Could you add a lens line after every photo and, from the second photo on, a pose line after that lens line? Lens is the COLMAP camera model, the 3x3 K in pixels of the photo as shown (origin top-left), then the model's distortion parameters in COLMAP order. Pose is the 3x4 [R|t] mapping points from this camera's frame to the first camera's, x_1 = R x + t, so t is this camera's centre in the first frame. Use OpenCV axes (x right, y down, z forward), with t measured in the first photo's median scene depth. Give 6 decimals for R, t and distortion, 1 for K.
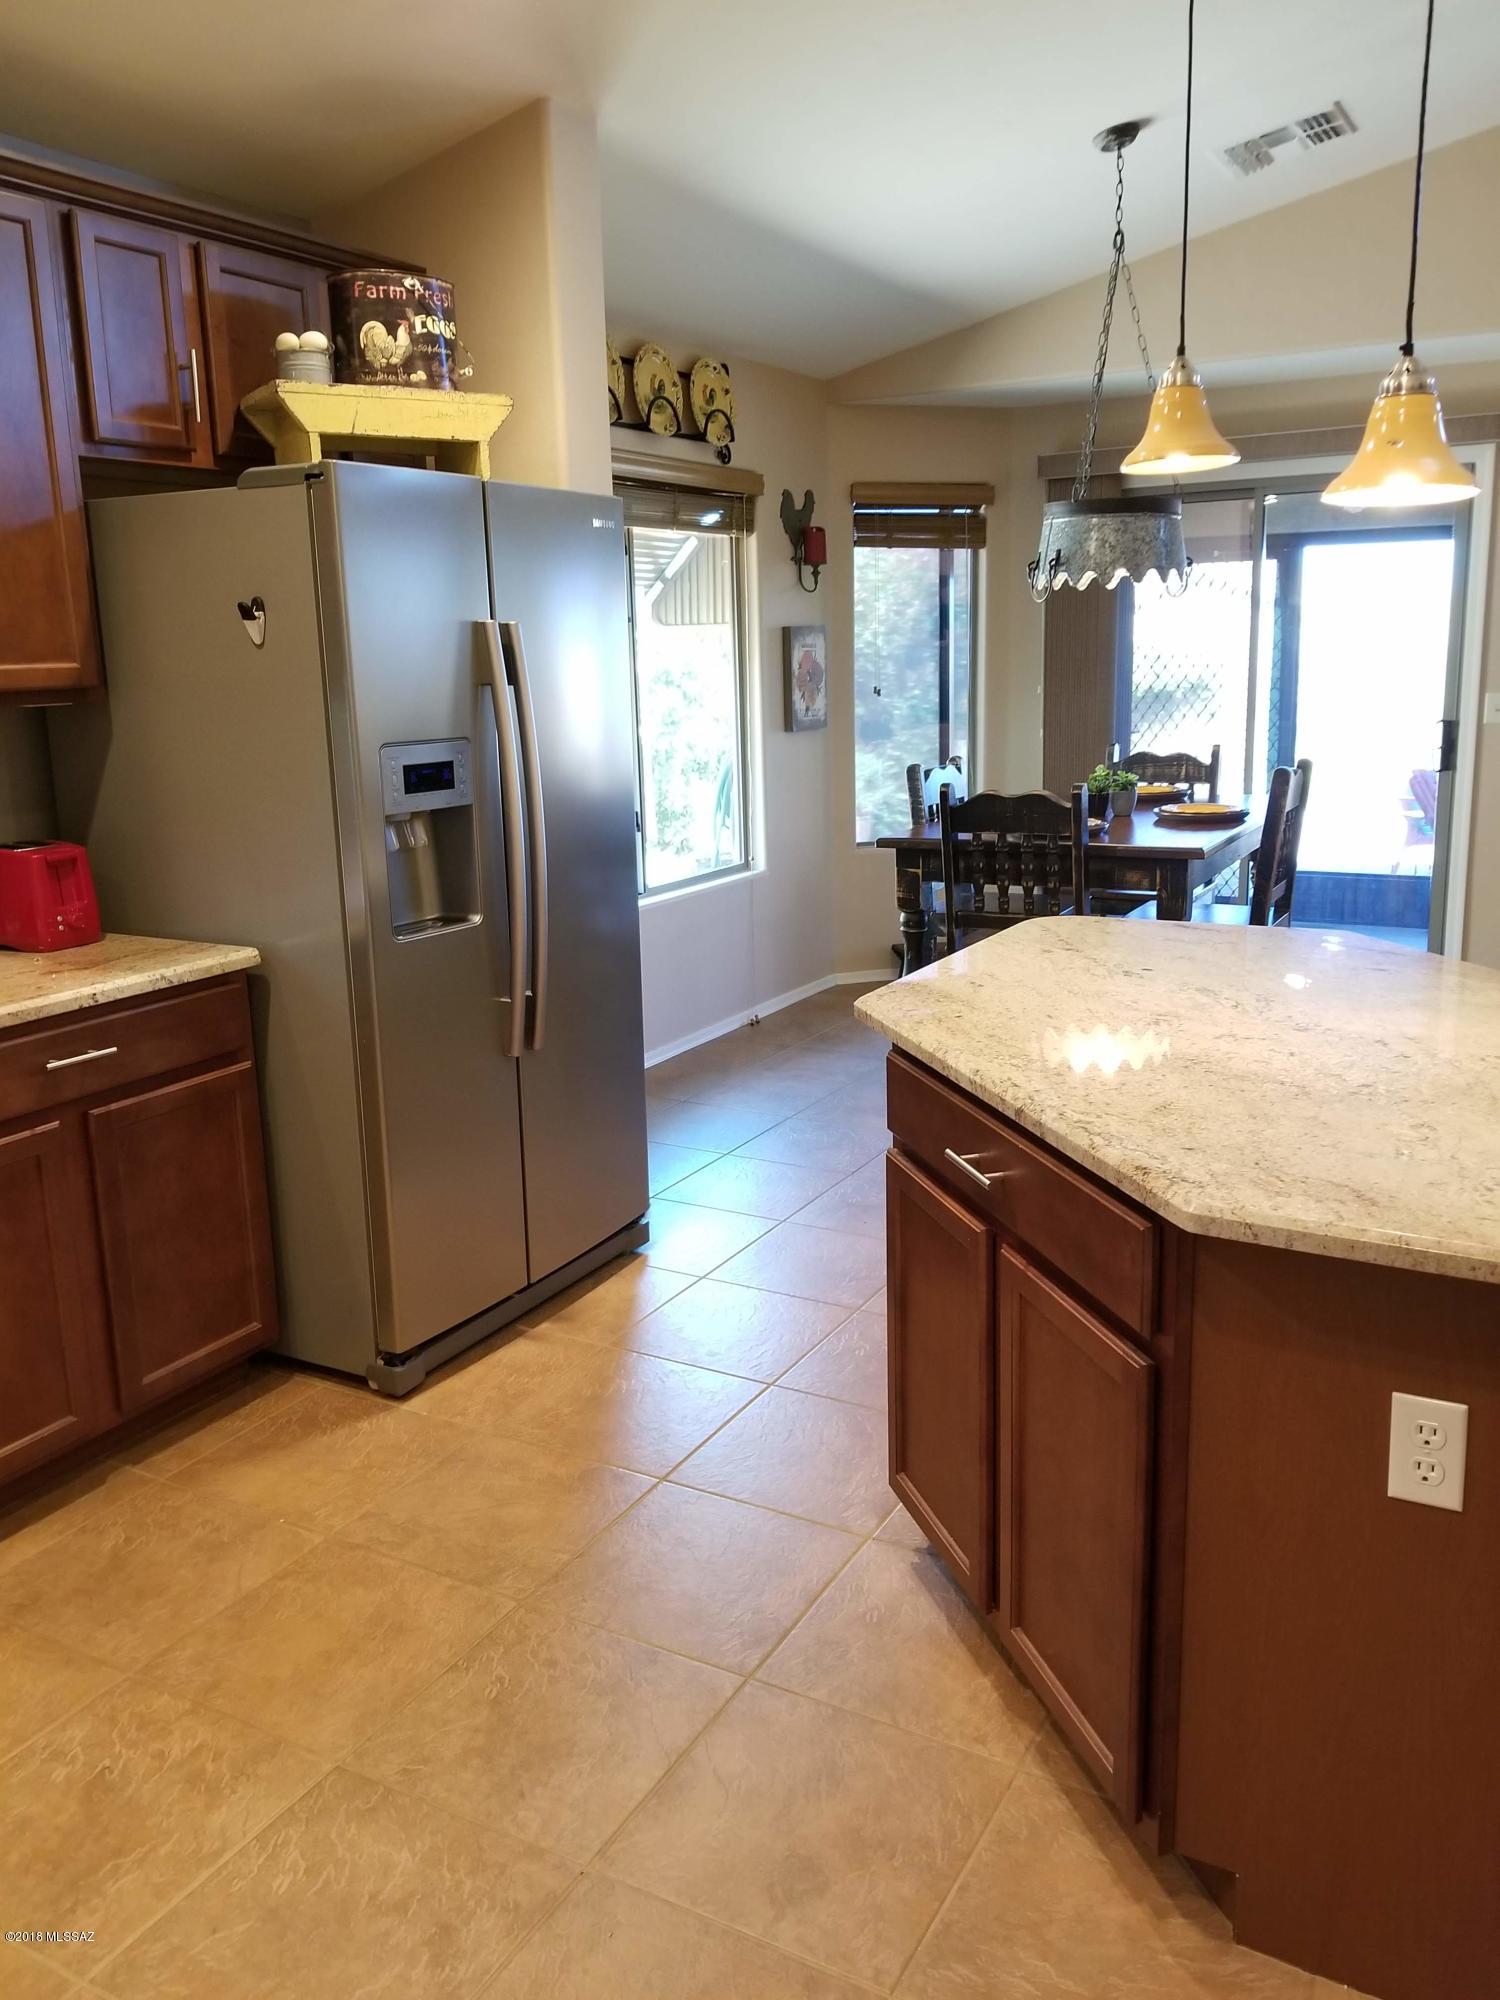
lens RADIAL K [[1598.2, 0, 750.0], [0, 1598.2, 1000.0], [0, 0, 1]] dist [-0.007931, 0.014539]
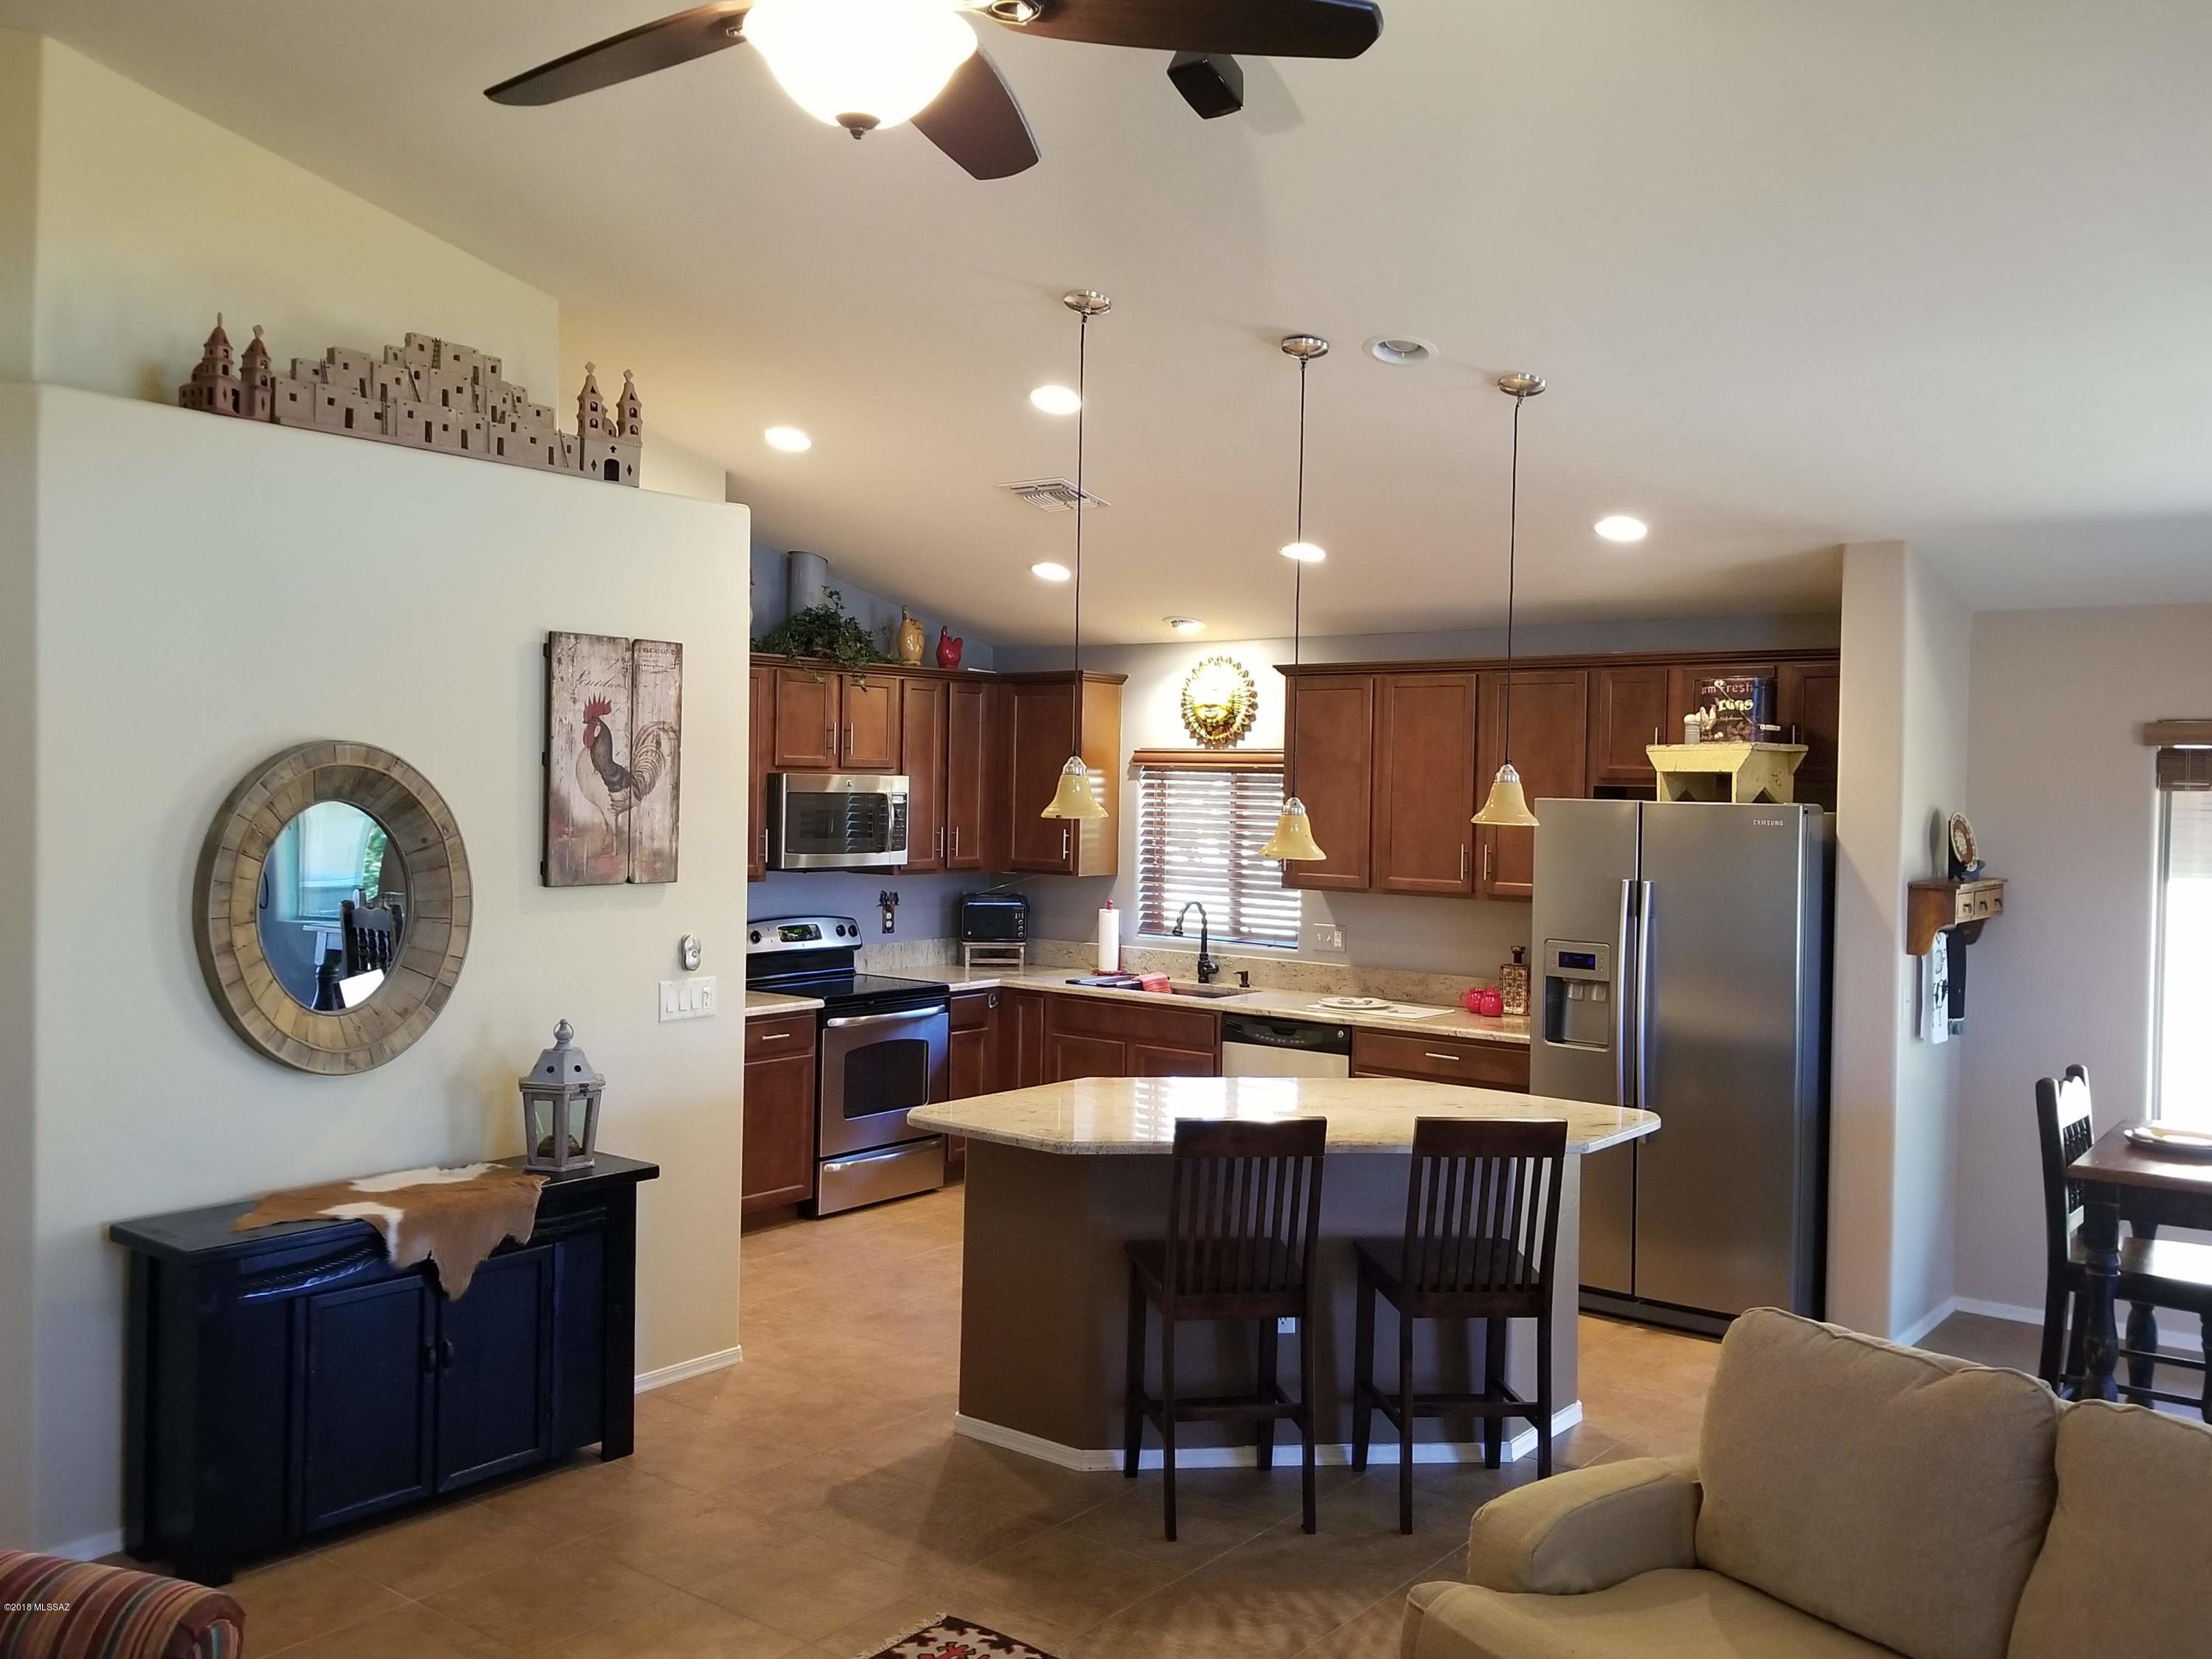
lens RADIAL K [[1844.0, 0, 1088.5], [0, 1844.0, 821.2], [0, 0, 1]] dist [0.119046, -0.229340]
pose [[-0.169977, 0.043242, -0.984499, 1.799949], [-0.226142, 0.970664, 0.081678, -0.312800], [0.959150, 0.236519, -0.155212, 0.691163]]
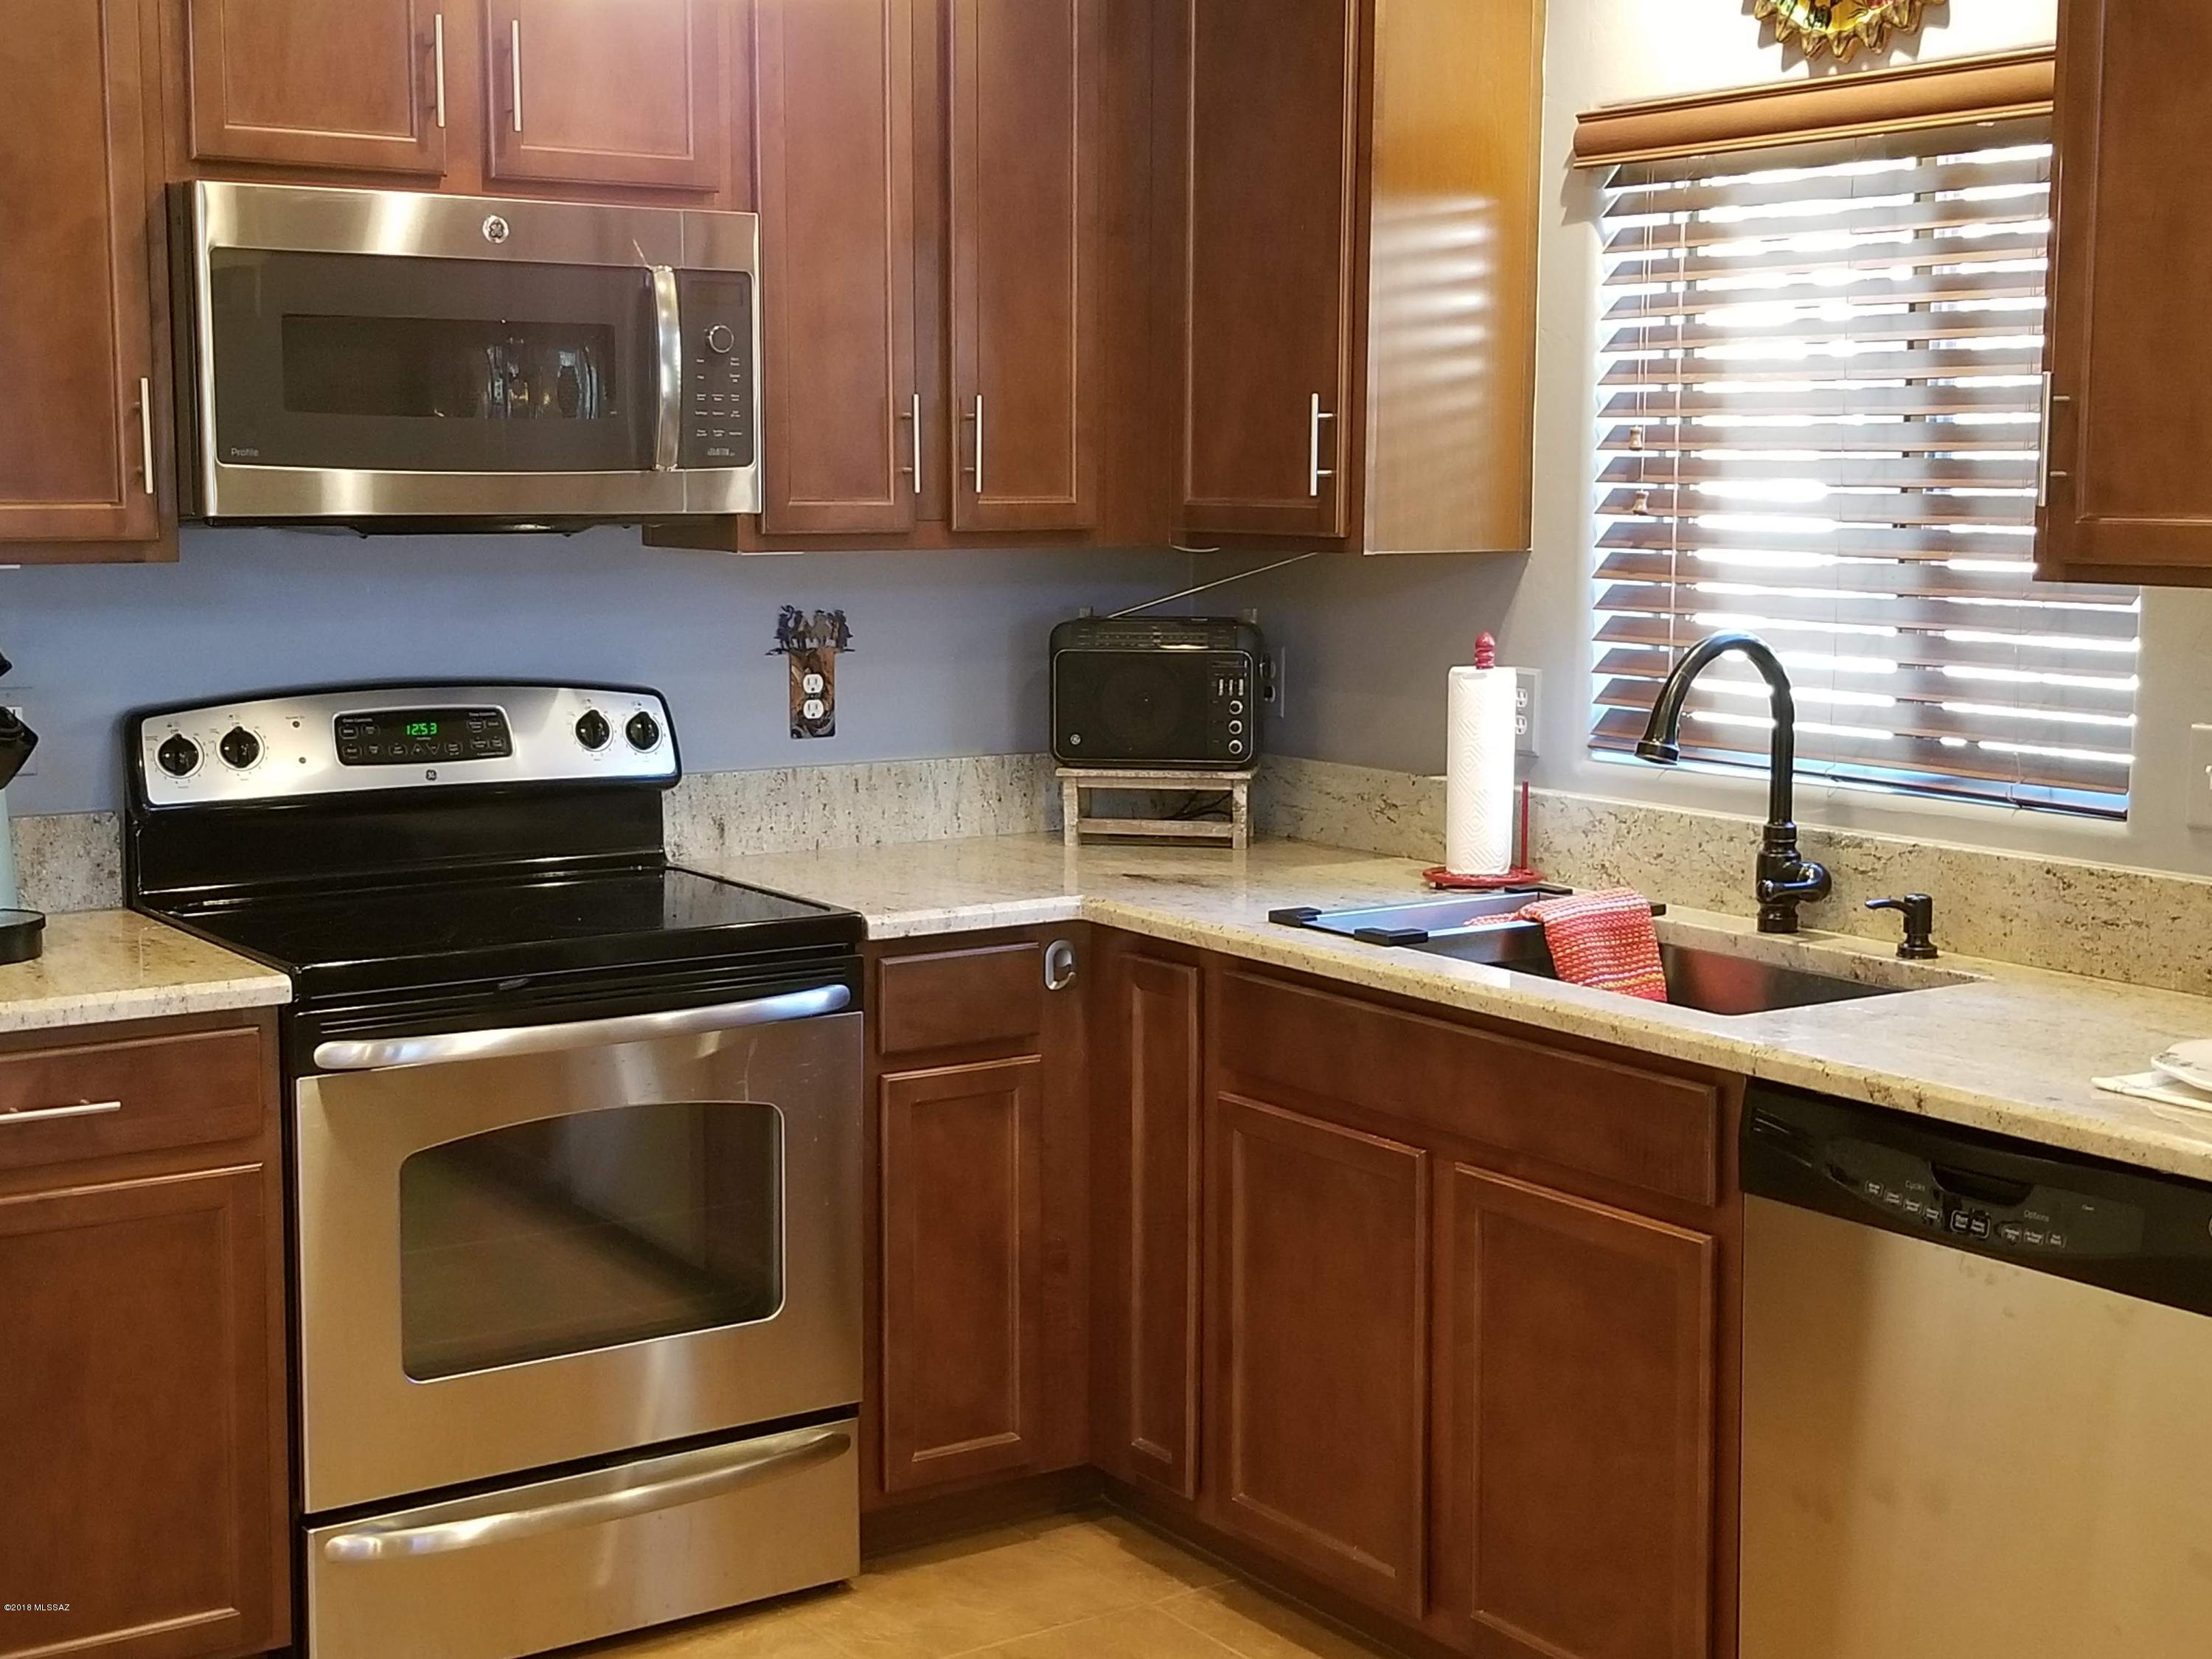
lens RADIAL K [[3004.7, 0, 1079.4], [0, 3004.7, 803.3], [0, 0, 1]] dist [0.164375, -0.372885]
pose [[-0.464000, 0.125622, -0.876882, 0.414681], [-0.182018, 0.955251, 0.233164, -0.193650], [0.866933, 0.267797, -0.420371, 0.743666]]
